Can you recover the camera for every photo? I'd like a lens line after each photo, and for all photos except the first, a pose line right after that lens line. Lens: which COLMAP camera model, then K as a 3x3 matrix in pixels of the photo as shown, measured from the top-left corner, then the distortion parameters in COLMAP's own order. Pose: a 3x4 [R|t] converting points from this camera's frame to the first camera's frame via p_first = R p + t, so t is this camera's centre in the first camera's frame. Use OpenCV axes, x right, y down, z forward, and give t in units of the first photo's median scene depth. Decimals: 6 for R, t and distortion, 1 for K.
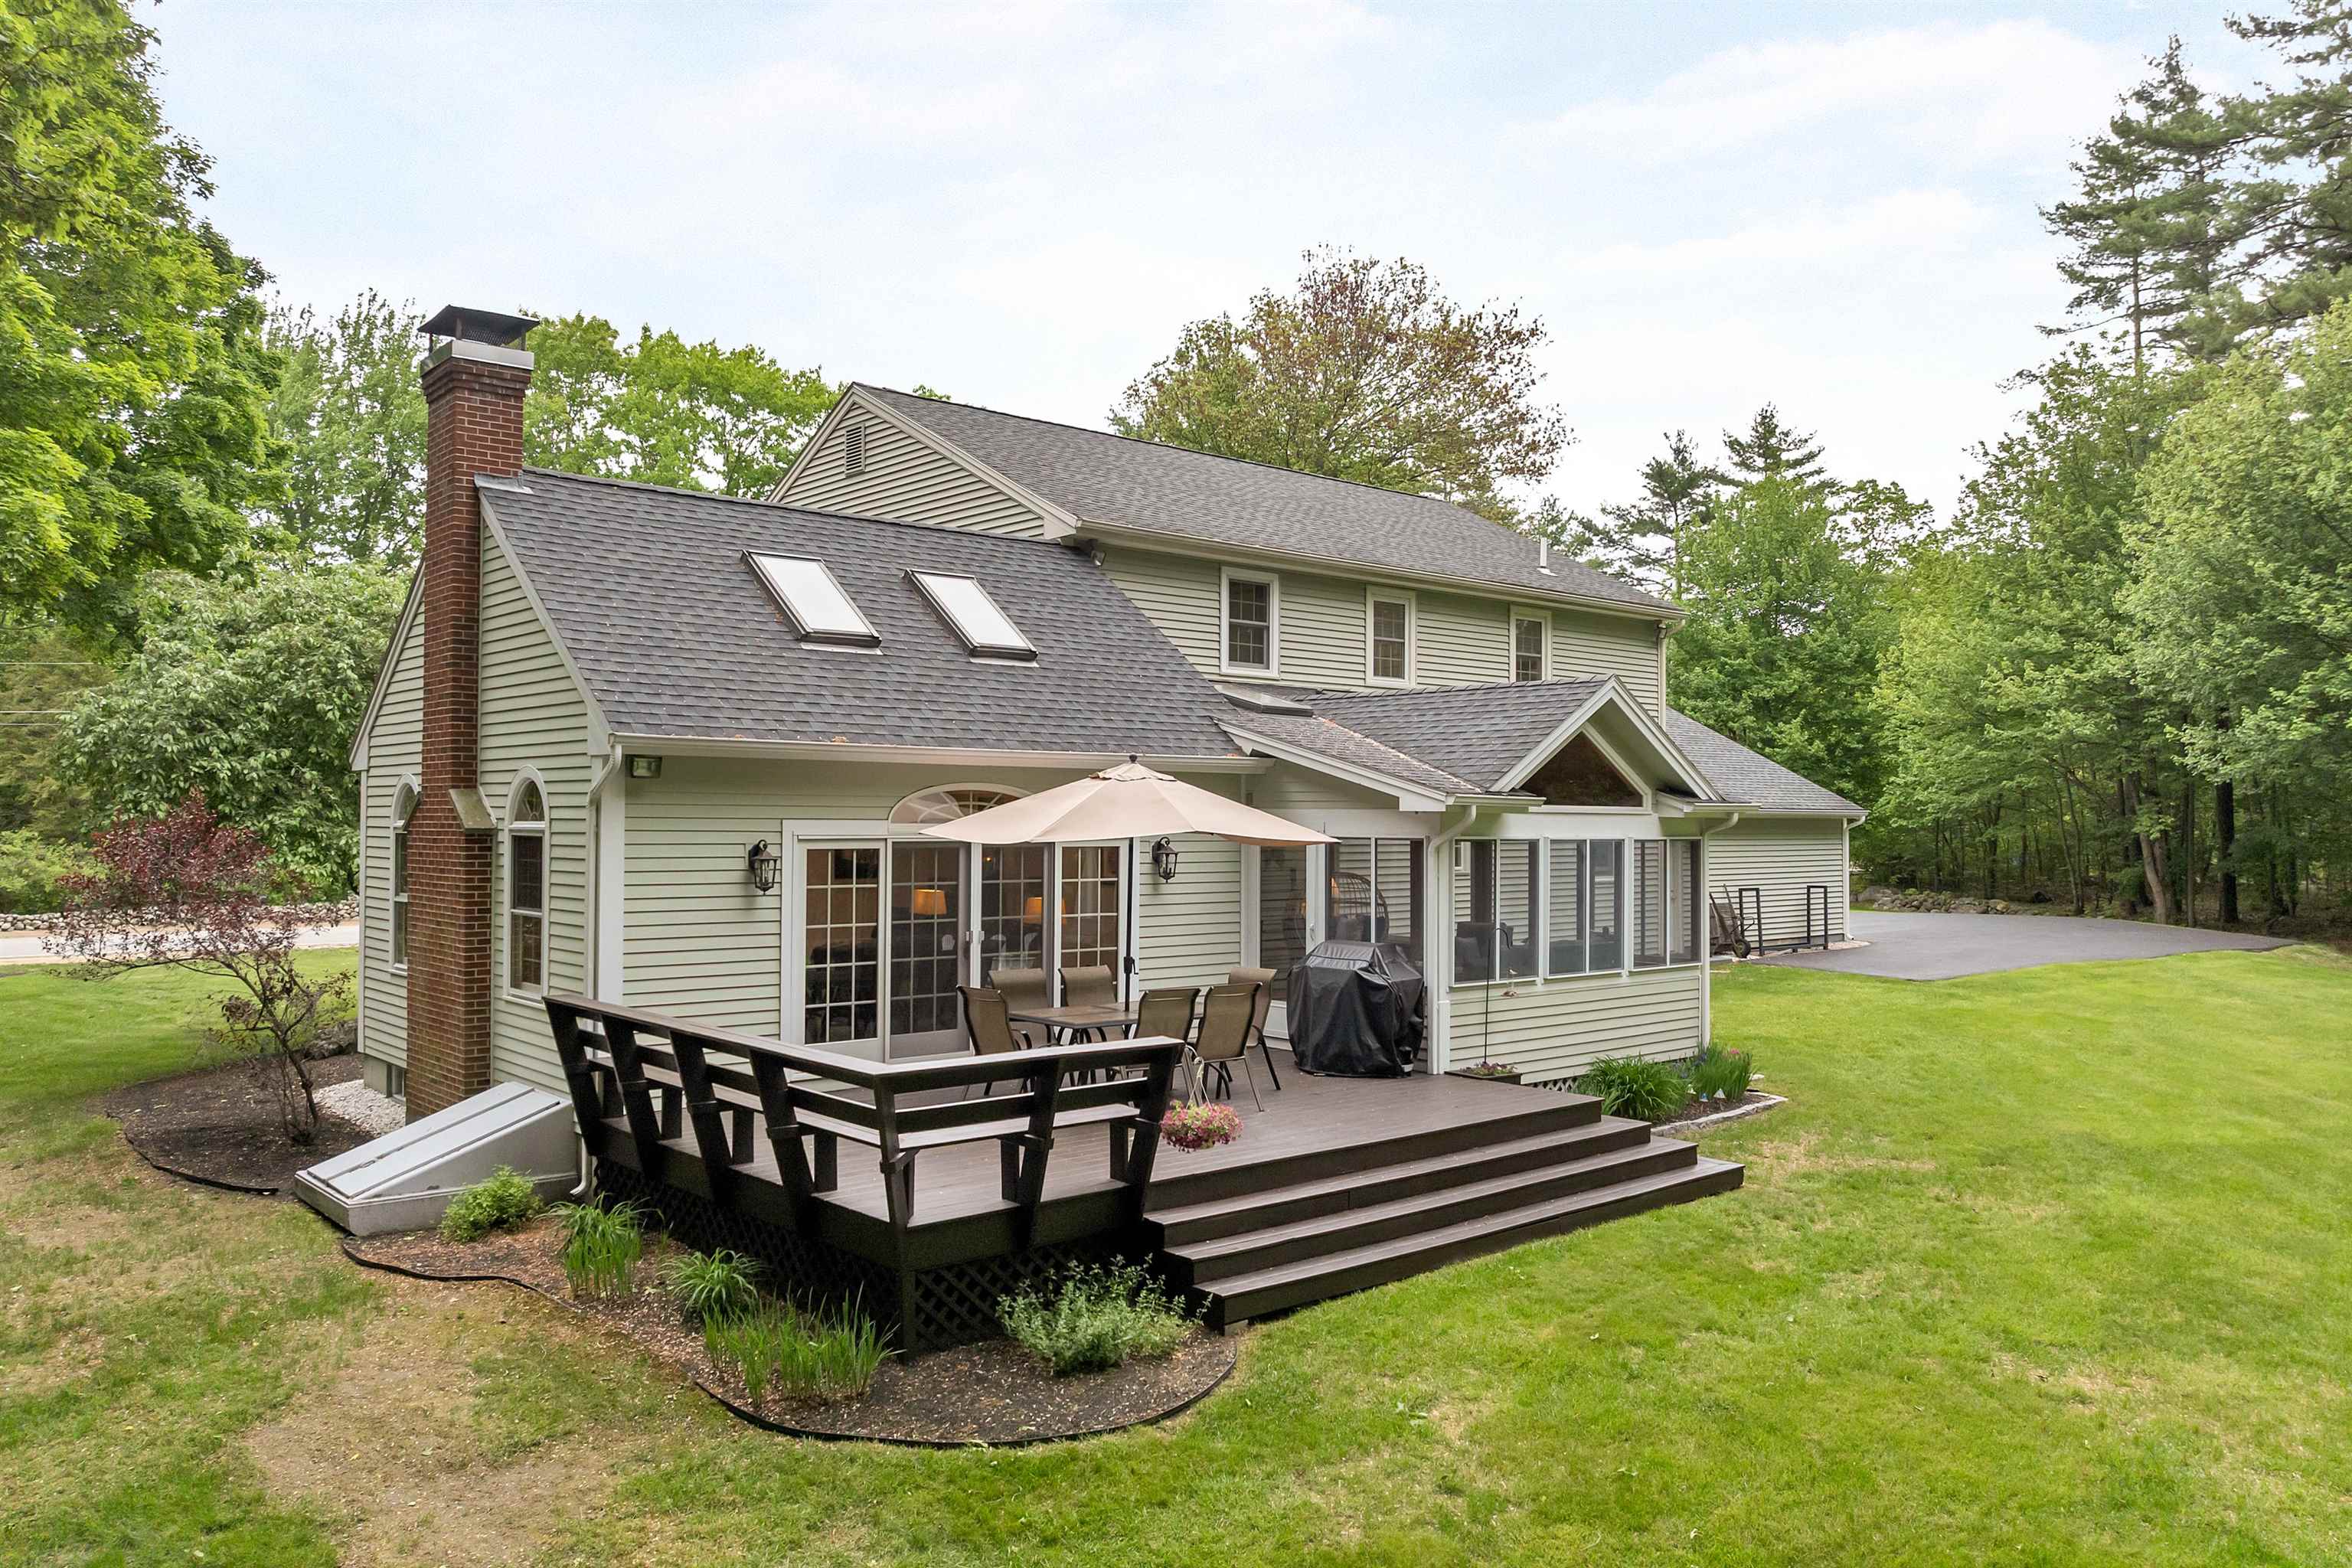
lens RADIAL K [[1698.2, 0, 1184.7], [0, 1698.2, 786.4], [0, 0, 1]] dist [-0.030325, -0.006160]
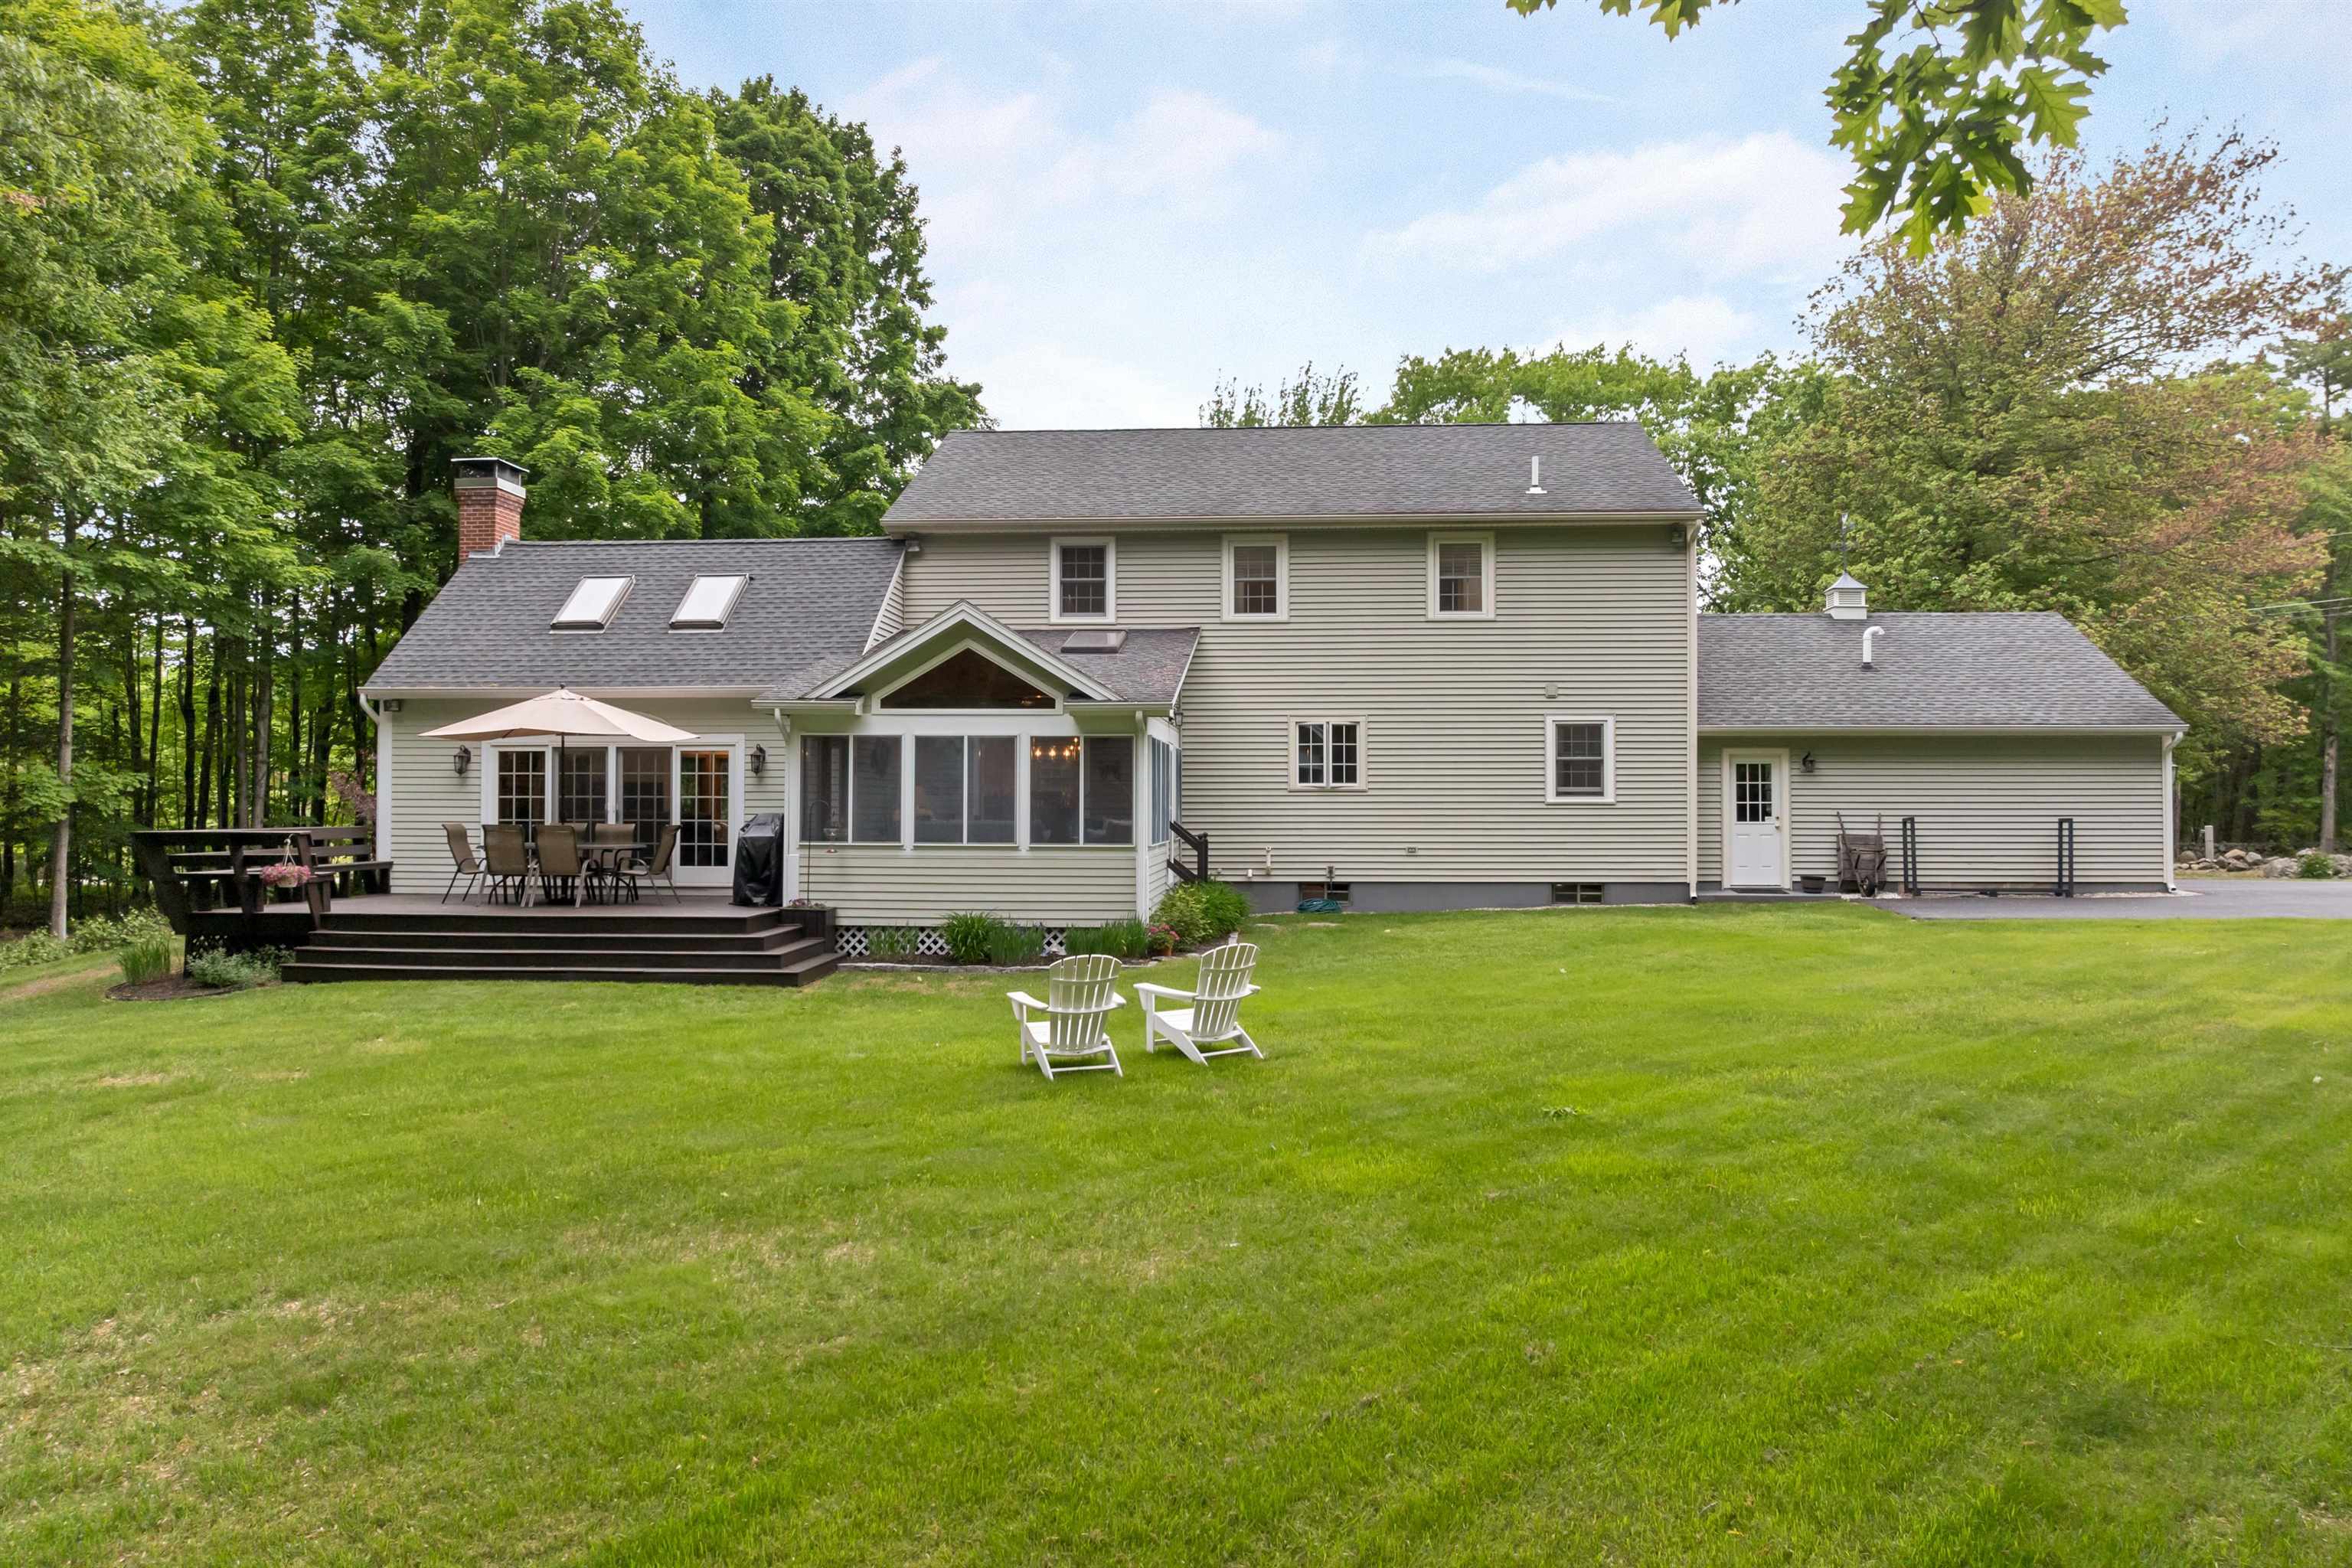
lens RADIAL K [[1698.2, 0, 1184.7], [0, 1698.2, 786.4], [0, 0, 1]] dist [-0.030325, -0.006160]
pose [[0.690678, -0.014342, -0.723020, 1.149048], [0.014837, 0.999874, -0.005660, 0.071525], [0.723010, -0.006818, 0.690804, 0.244851]]
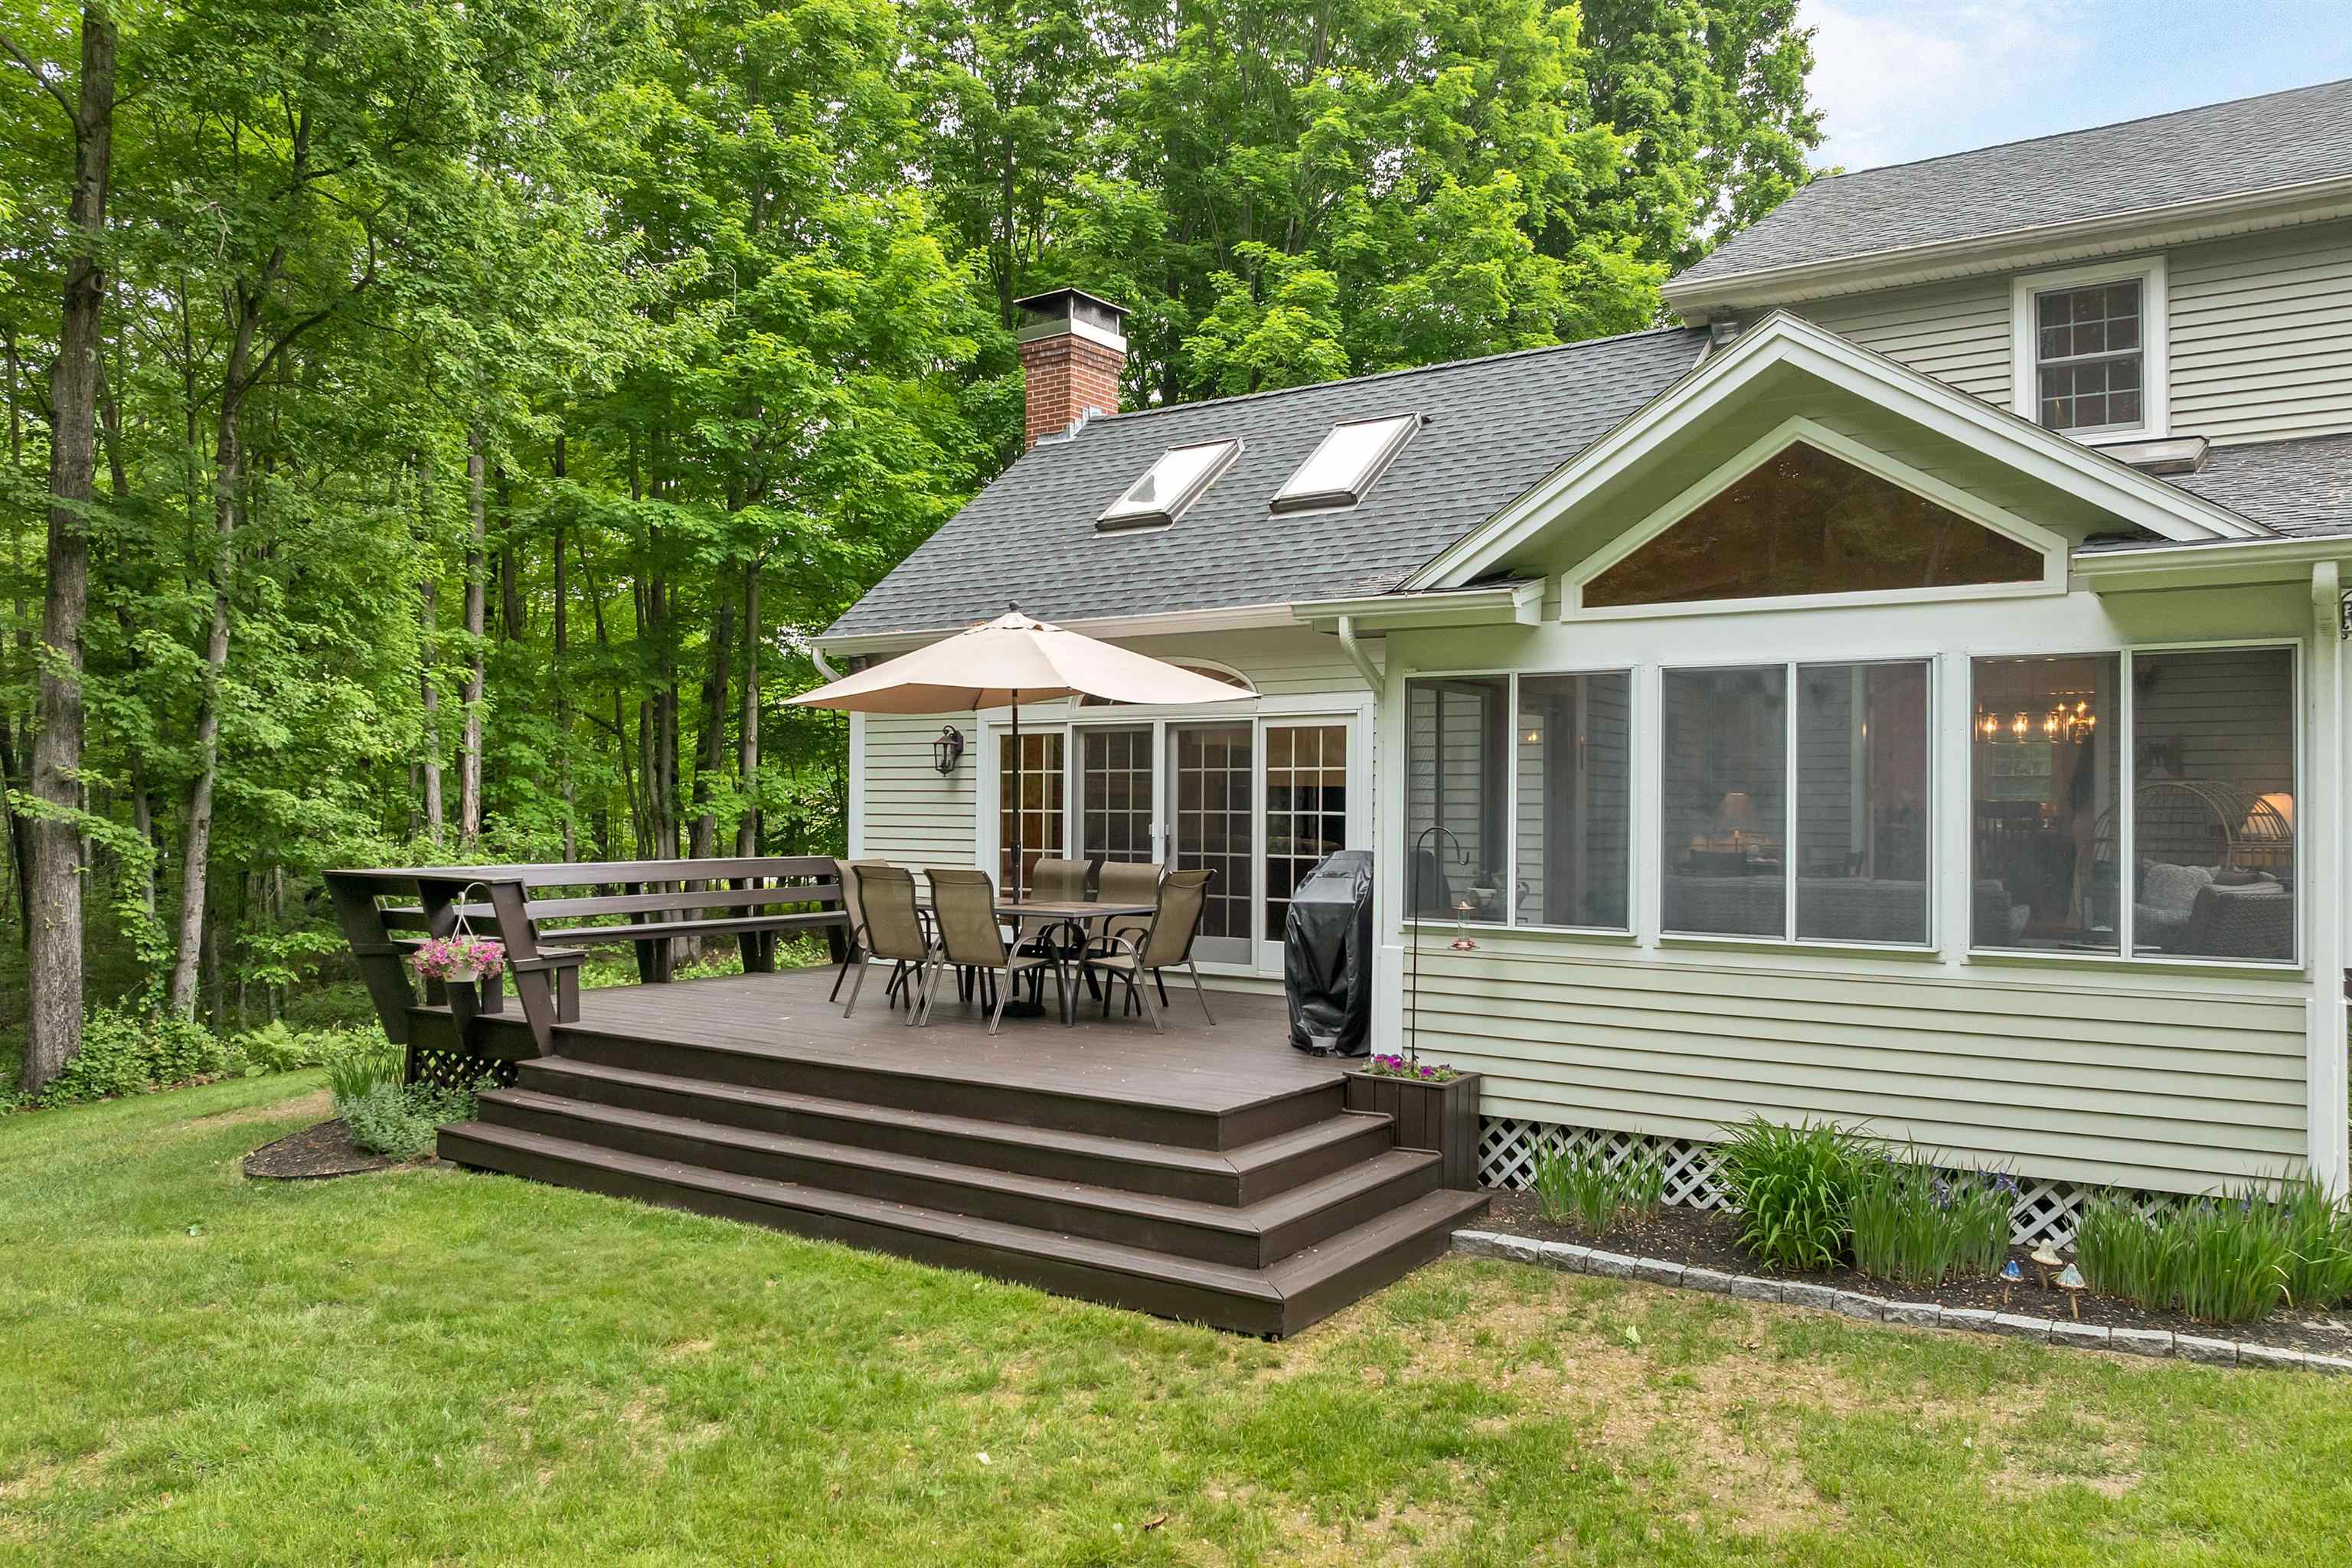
lens RADIAL K [[1698.2, 0, 1184.7], [0, 1698.2, 786.4], [0, 0, 1]] dist [-0.030325, -0.006160]
pose [[0.231039, -0.018421, -0.972770, 0.619806], [0.012412, 0.999795, -0.015985, 0.066480], [0.972865, -0.008381, 0.231220, 0.666979]]
